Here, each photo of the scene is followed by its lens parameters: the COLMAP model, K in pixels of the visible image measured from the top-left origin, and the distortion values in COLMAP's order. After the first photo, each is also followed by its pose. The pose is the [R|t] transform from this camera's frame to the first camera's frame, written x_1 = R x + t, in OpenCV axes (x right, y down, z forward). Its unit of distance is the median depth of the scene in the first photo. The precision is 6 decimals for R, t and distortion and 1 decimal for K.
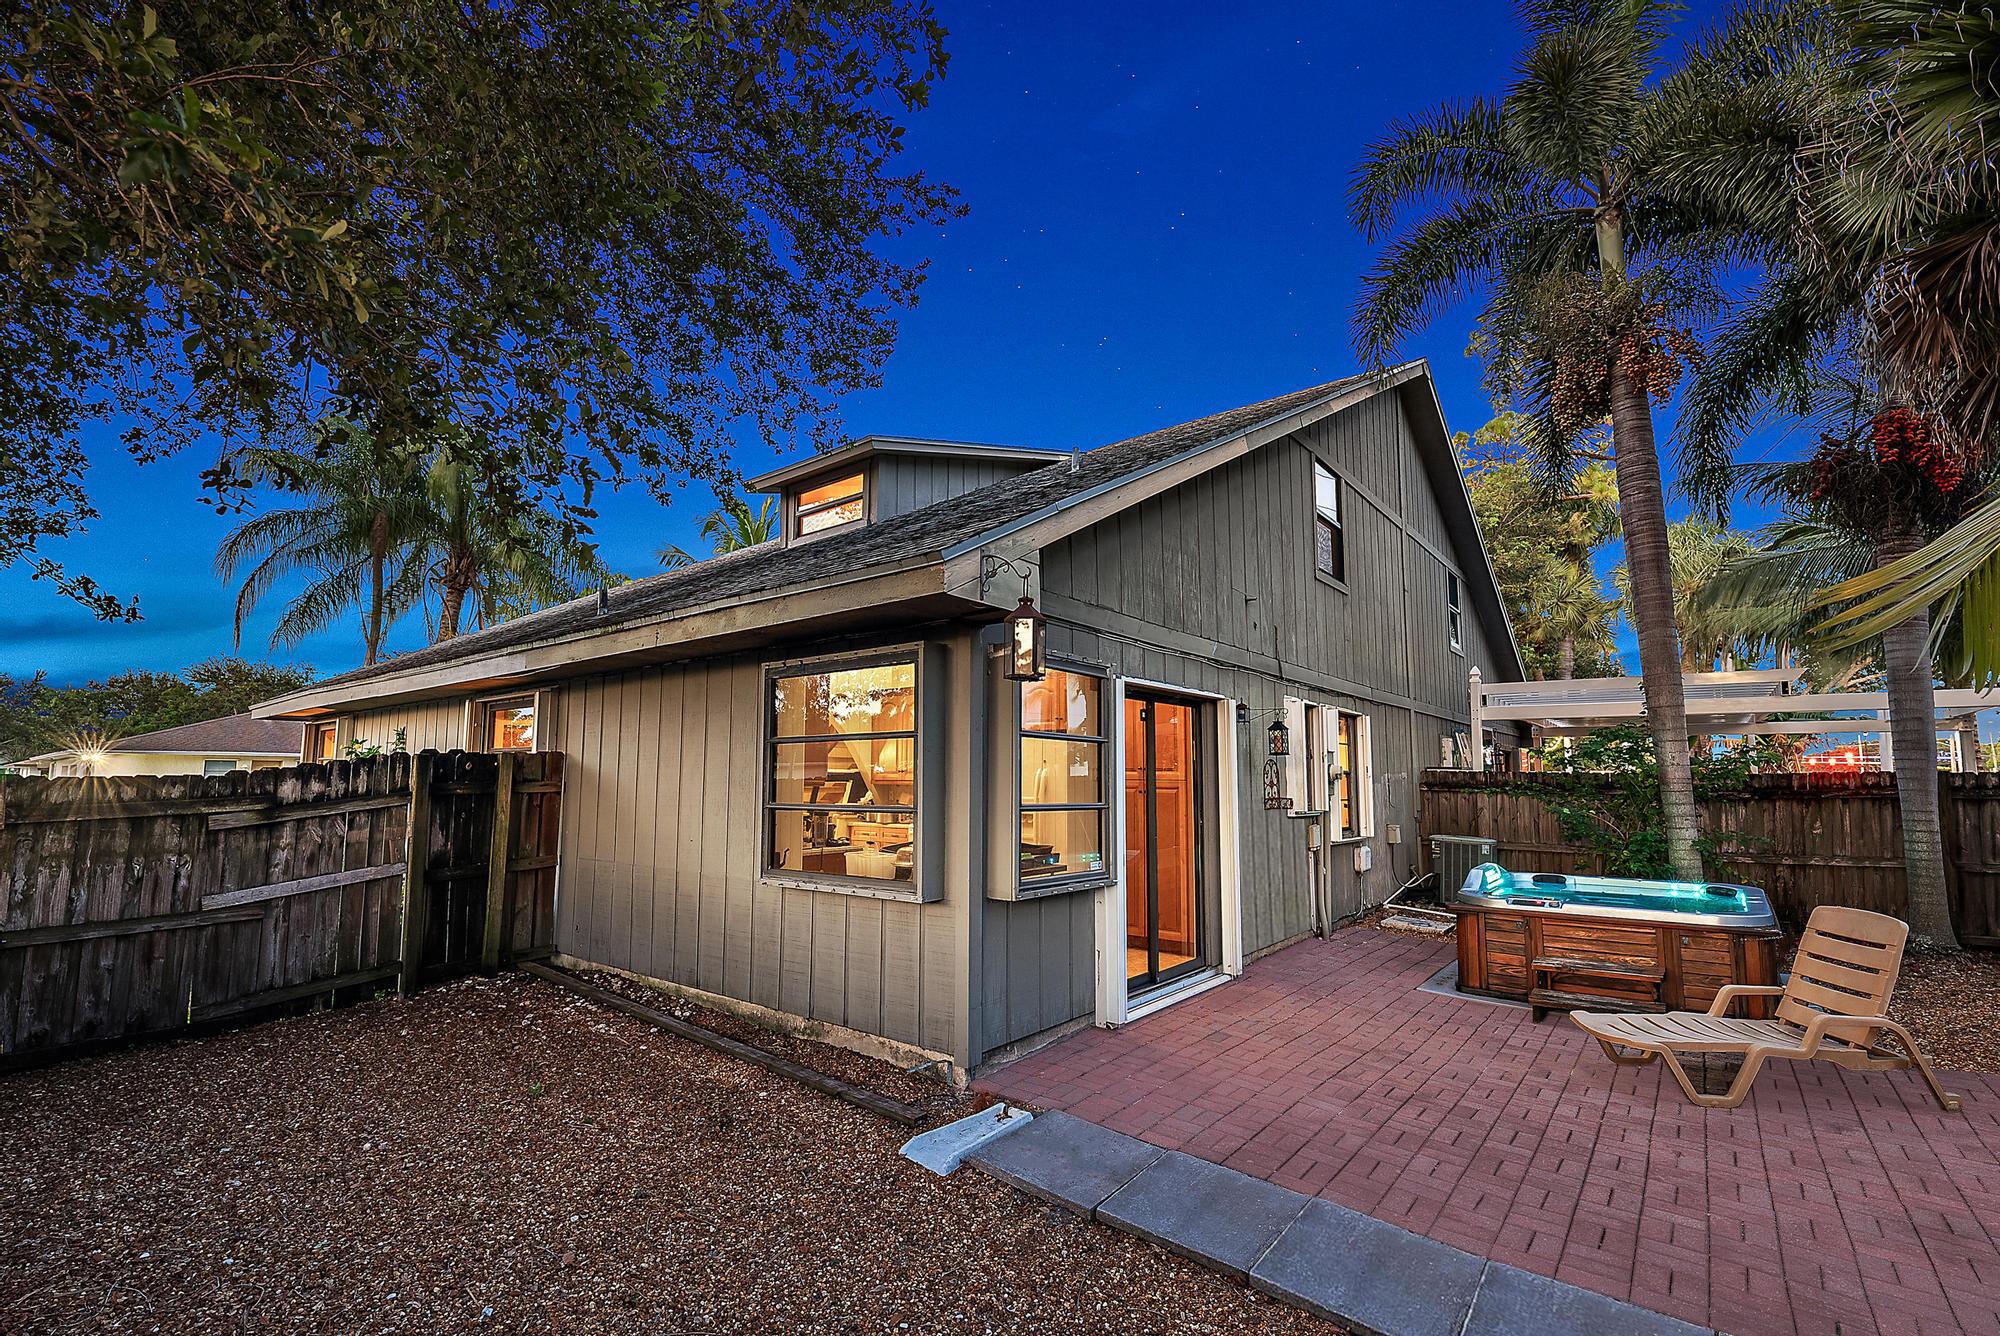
lens RADIAL K [[865.9, 0, 1006.1], [0, 865.9, 692.3], [0, 0, 1]] dist [0.000362, 0.000479]
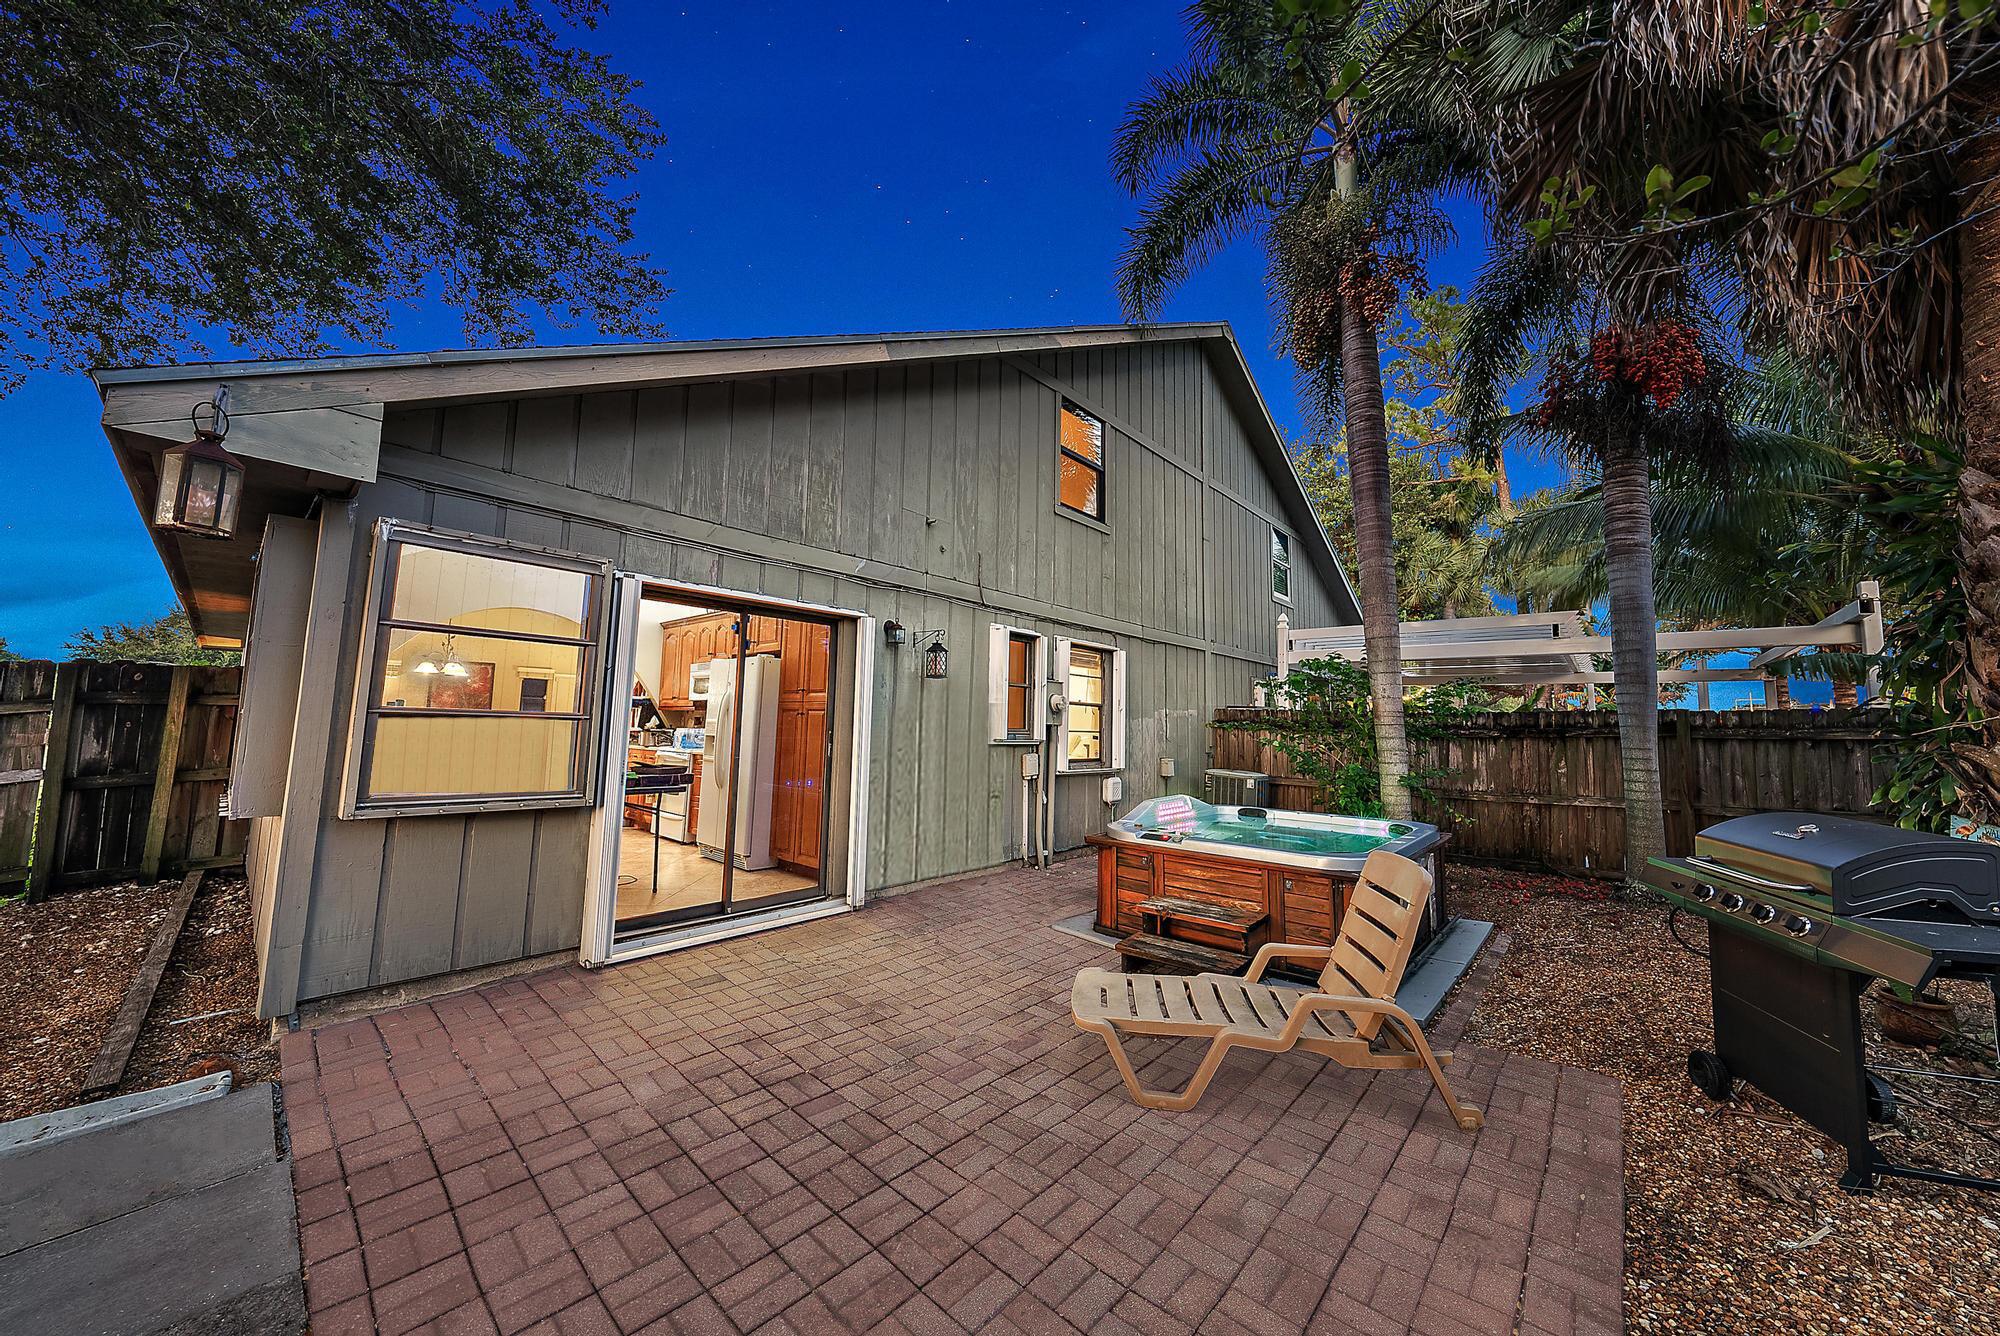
lens RADIAL K [[696.8, 0, 1000.0], [0, 696.8, 648.2], [0, 0, 1]] dist [-0.002490, -0.000004]
pose [[0.998692, 0.010841, -0.049960, 0.403280], [-0.011382, 0.999880, -0.010550, 0.044396], [0.049840, 0.011105, 0.998696, 0.213340]]
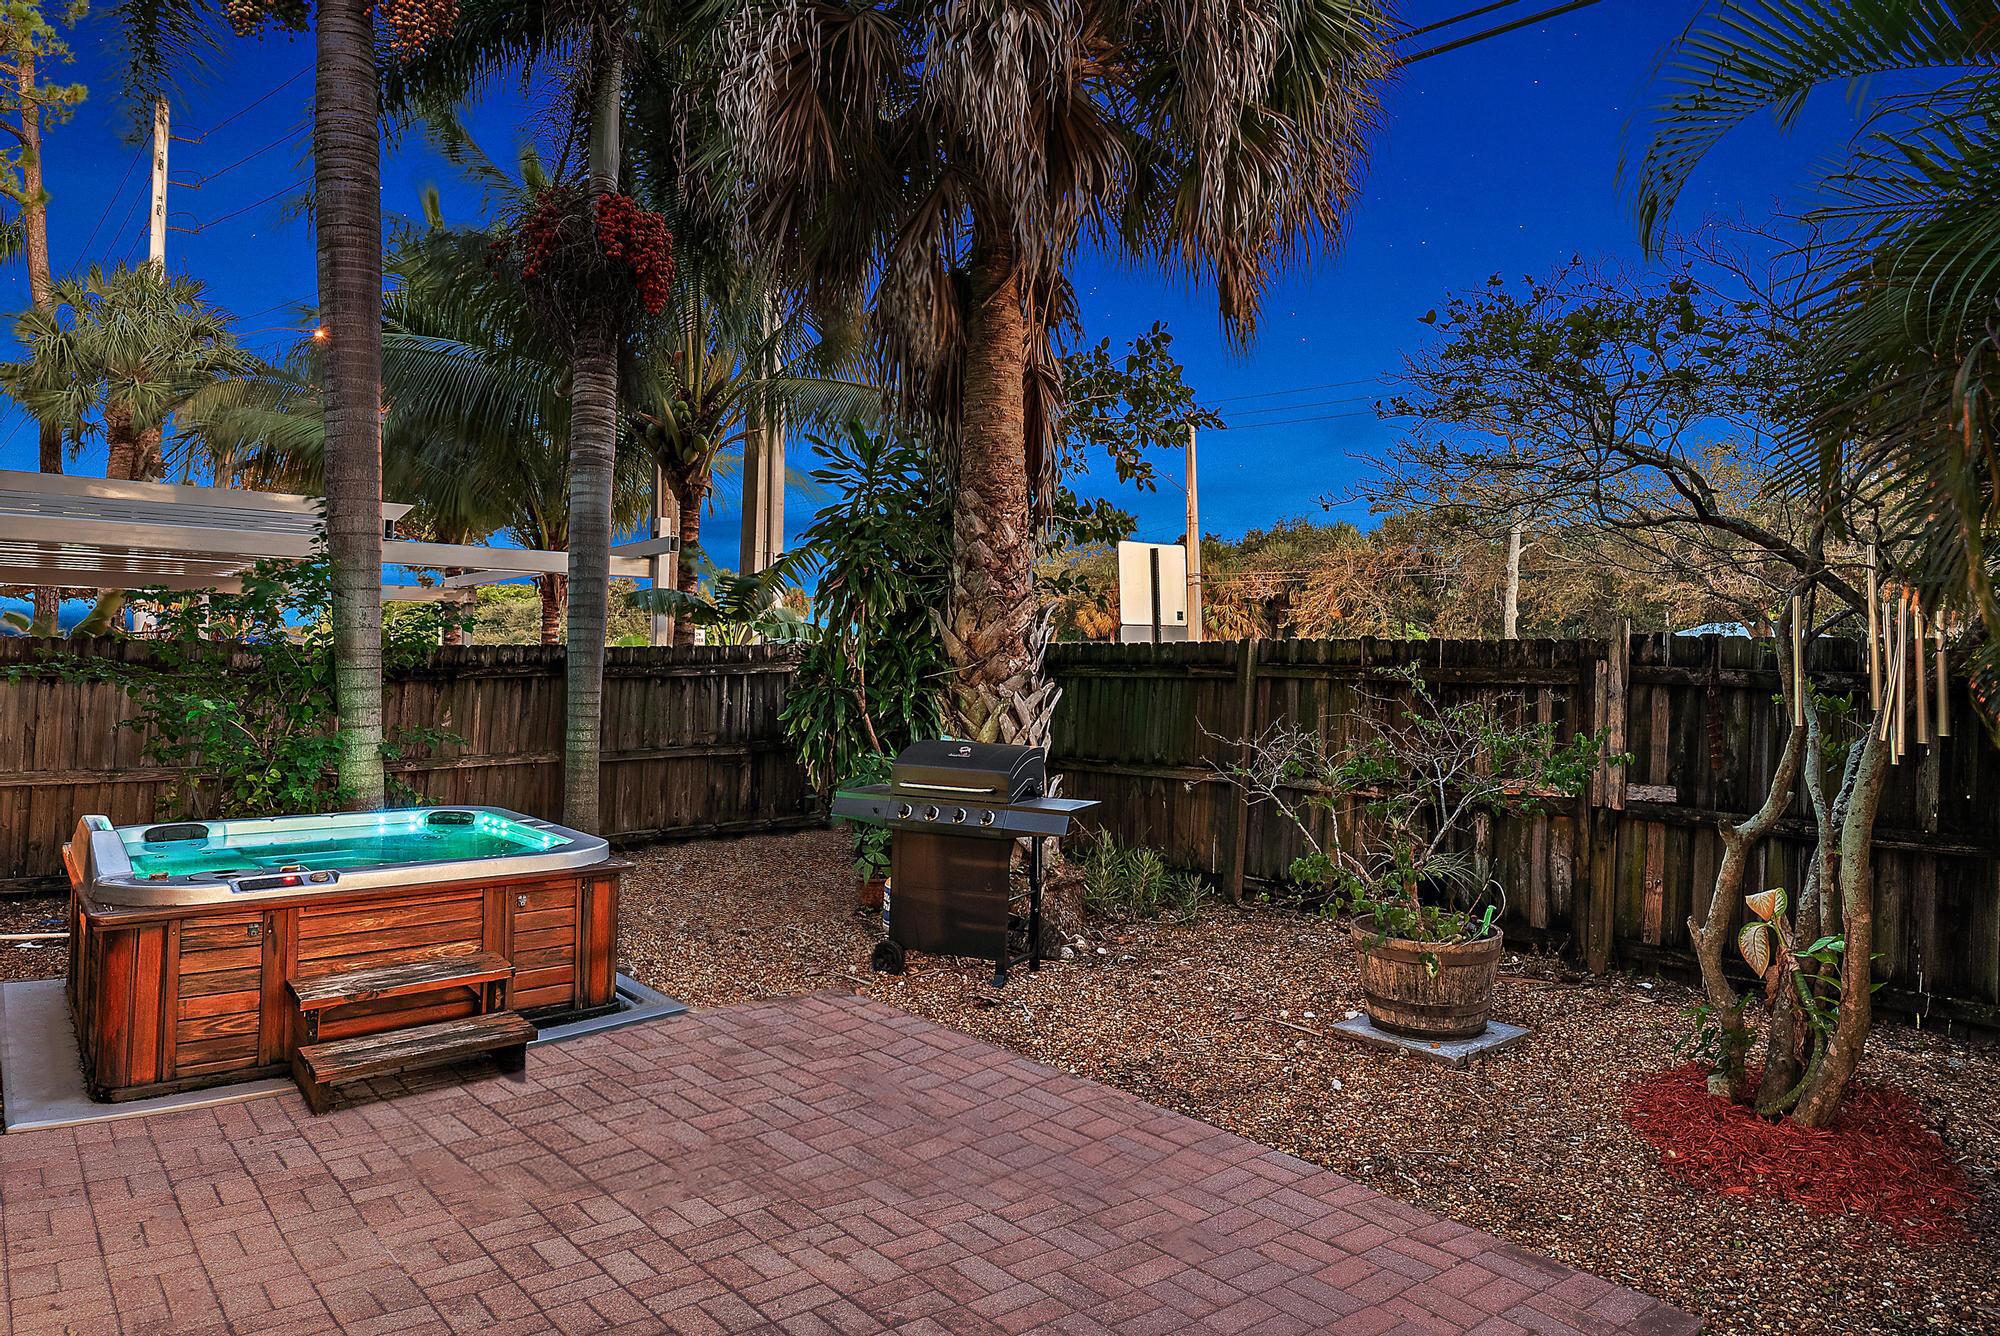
lens RADIAL K [[1274.4, 0, 1003.9], [0, 1274.4, 612.8], [0, 0, 1]] dist [0.003476, 0.000143]
pose [[0.212079, 0.042877, 0.976311, -0.036927], [-0.100321, 0.994714, -0.021894, 0.050218], [-0.972090, -0.093301, 0.215260, 0.371930]]
